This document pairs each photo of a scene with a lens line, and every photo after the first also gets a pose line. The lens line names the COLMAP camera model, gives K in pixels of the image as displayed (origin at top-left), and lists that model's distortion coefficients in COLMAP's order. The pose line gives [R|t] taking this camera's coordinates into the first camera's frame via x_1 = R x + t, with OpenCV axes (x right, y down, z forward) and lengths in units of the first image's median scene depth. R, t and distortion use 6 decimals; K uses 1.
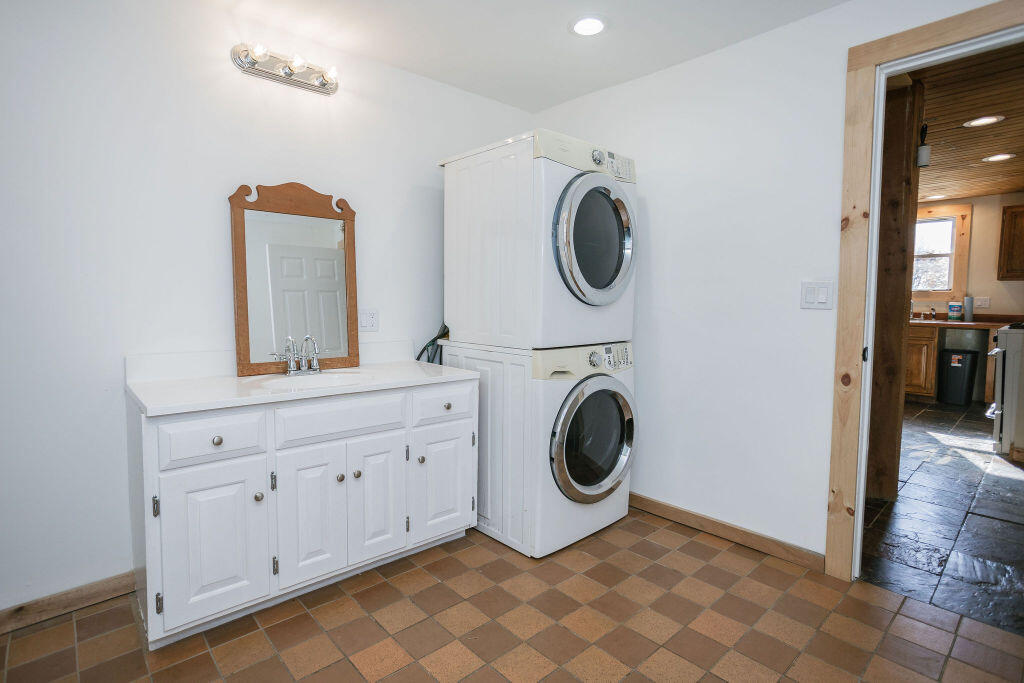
lens RADIAL K [[498.7, 0, 502.7], [0, 498.7, 337.5], [0, 0, 1]] dist [-0.024258, 0.003516]
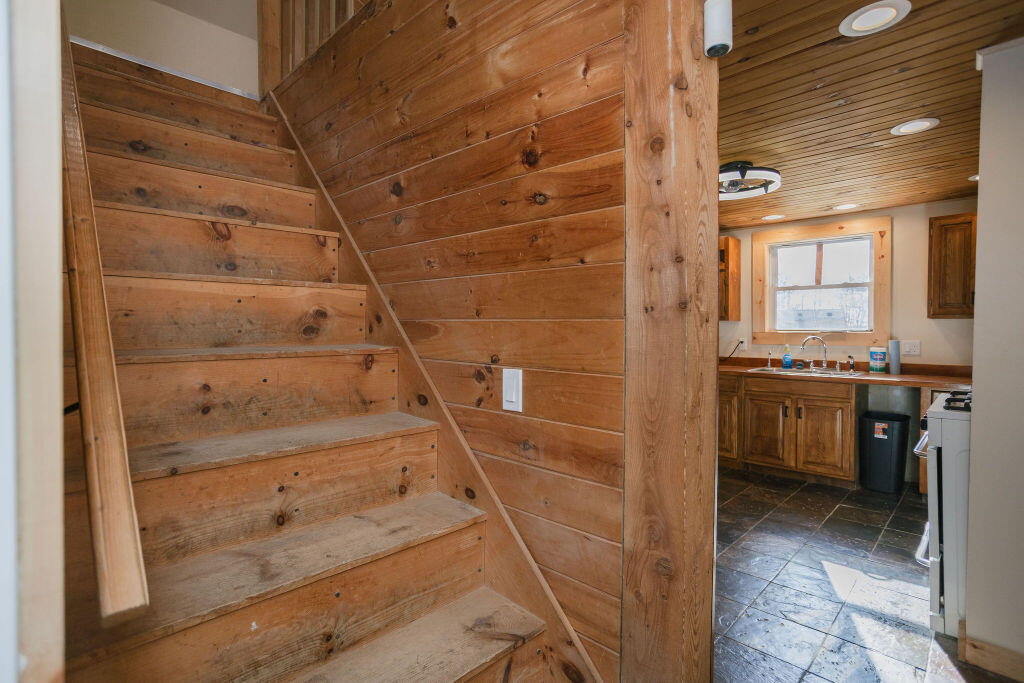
lens RADIAL K [[498.7, 0, 519.5], [0, 498.7, 341.0], [0, 0, 1]] dist [-0.024258, 0.003516]
pose [[0.996225, -0.004975, 0.086670, 0.328028], [0.010019, 0.998274, -0.057867, -0.045461], [-0.086232, 0.058517, 0.994555, 0.311670]]
